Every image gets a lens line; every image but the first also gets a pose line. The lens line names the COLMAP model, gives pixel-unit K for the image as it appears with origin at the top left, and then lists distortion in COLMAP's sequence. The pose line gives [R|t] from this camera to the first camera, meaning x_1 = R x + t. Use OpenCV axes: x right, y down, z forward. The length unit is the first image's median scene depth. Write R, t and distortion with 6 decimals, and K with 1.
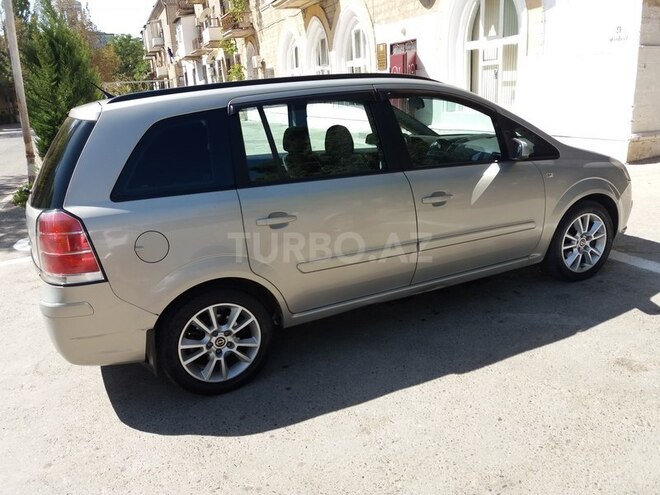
lens RADIAL K [[531.6, 0, 330.0], [0, 531.6, 247.5], [0, 0, 1]] dist [0.046546, -0.000530]
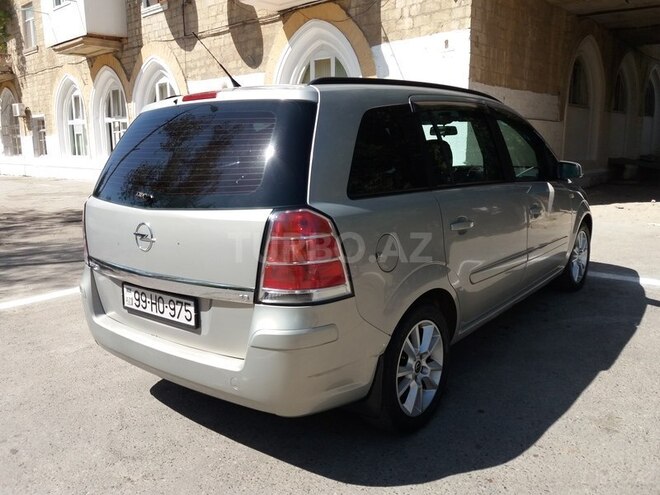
lens RADIAL K [[539.0, 0, 330.0], [0, 539.0, 247.5], [0, 0, 1]] dist [0.008022, -0.003770]
pose [[0.901610, -0.032043, 0.431362, -0.117126], [0.083330, 0.991439, -0.100526, 0.010317], [-0.424447, 0.126581, 0.896561, 0.043078]]
